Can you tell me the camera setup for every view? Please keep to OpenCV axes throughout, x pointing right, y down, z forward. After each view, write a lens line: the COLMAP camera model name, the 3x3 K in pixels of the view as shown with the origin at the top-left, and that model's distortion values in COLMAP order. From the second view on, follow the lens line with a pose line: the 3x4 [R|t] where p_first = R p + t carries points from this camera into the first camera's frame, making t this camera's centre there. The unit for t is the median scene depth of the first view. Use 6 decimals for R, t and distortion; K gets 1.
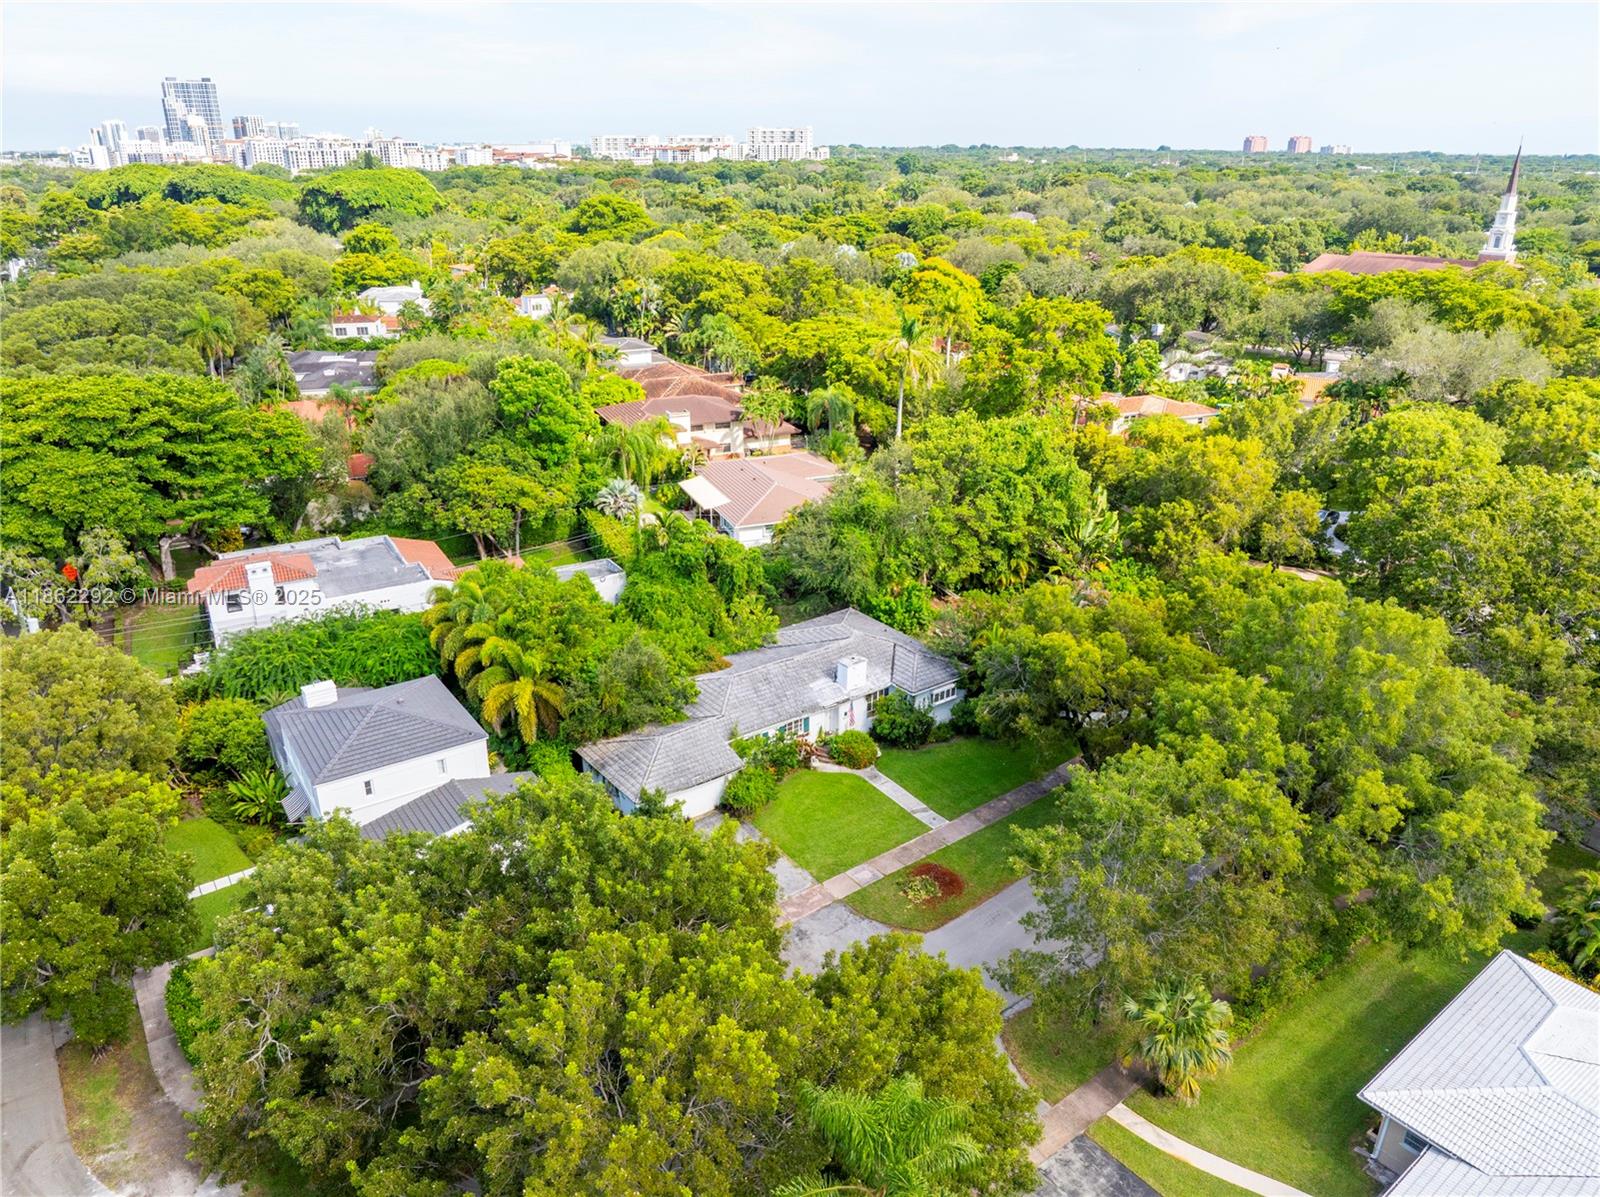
lens RADIAL K [[1126.7, 0, 798.5], [0, 1126.7, 605.9], [0, 0, 1]] dist [-0.036431, 0.000483]
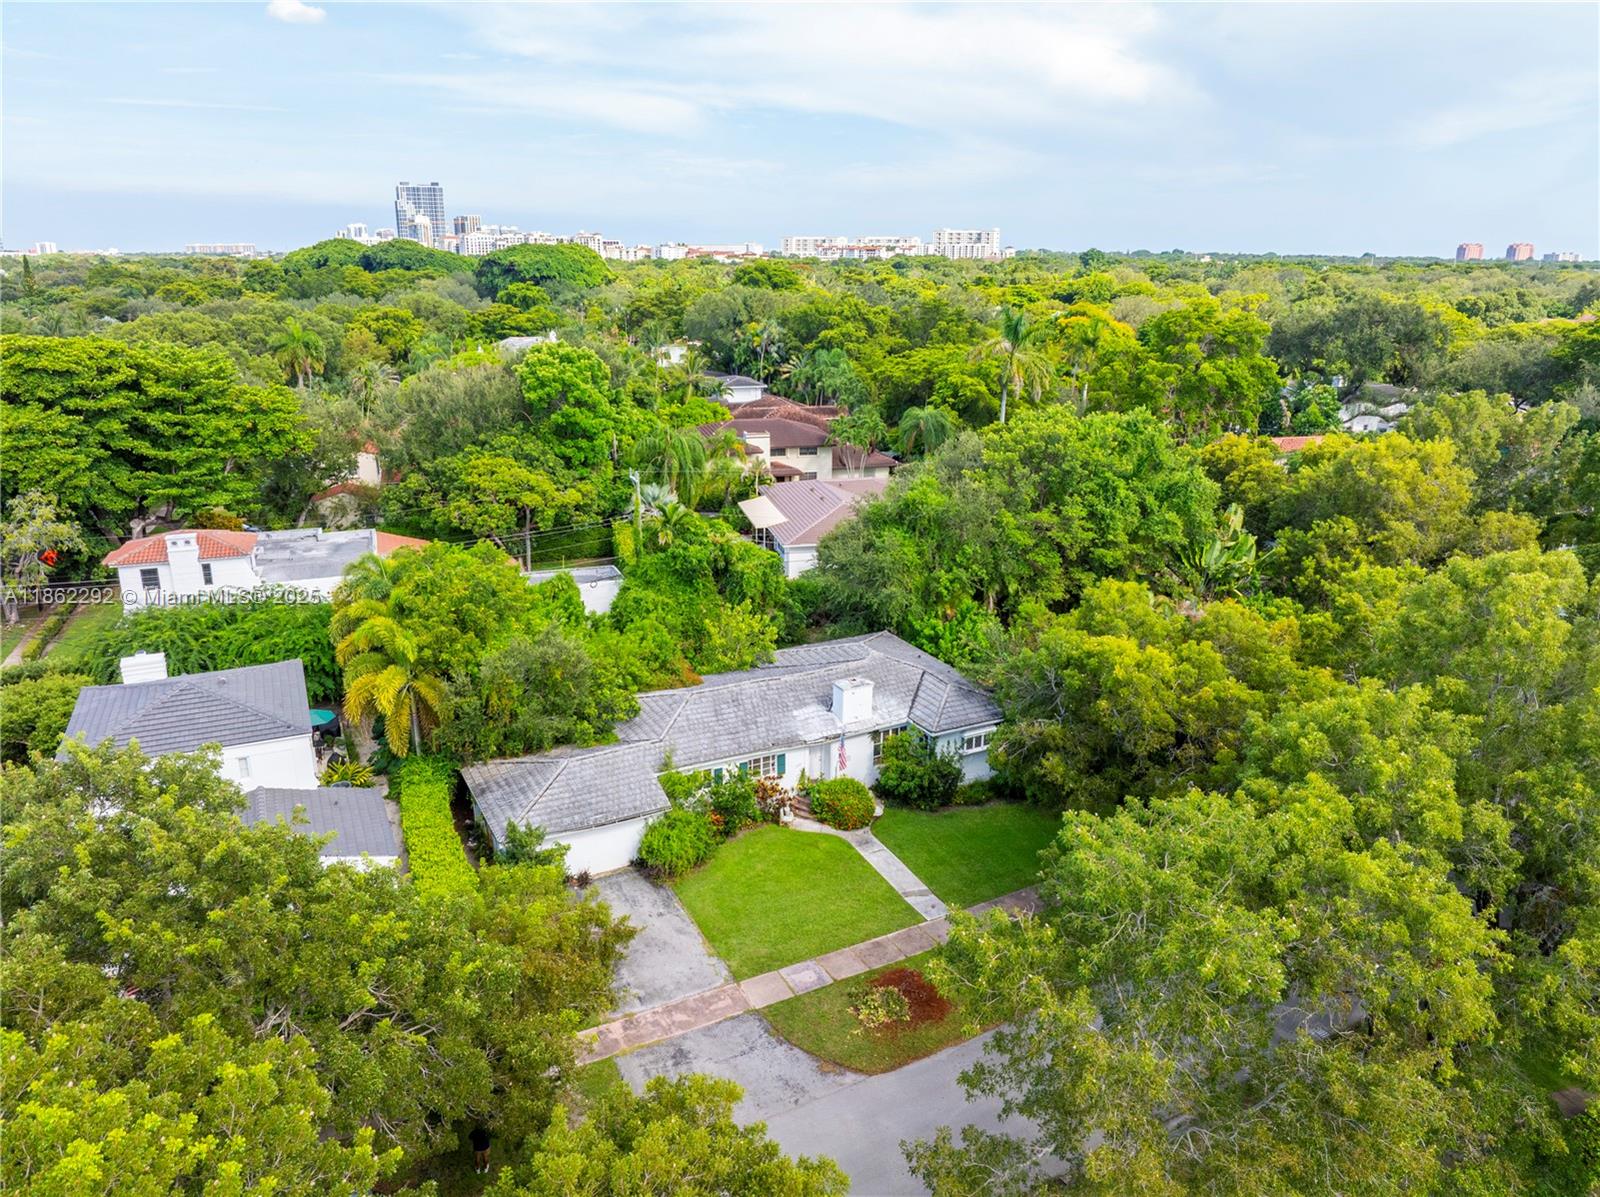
lens RADIAL K [[1126.7, 0, 798.5], [0, 1126.7, 605.9], [0, 0, 1]] dist [-0.036431, 0.000483]
pose [[0.986899, 0.050278, -0.153307, 0.099878], [-0.063343, 0.994654, -0.081560, 0.049072], [0.148386, 0.090202, 0.984807, 0.211838]]
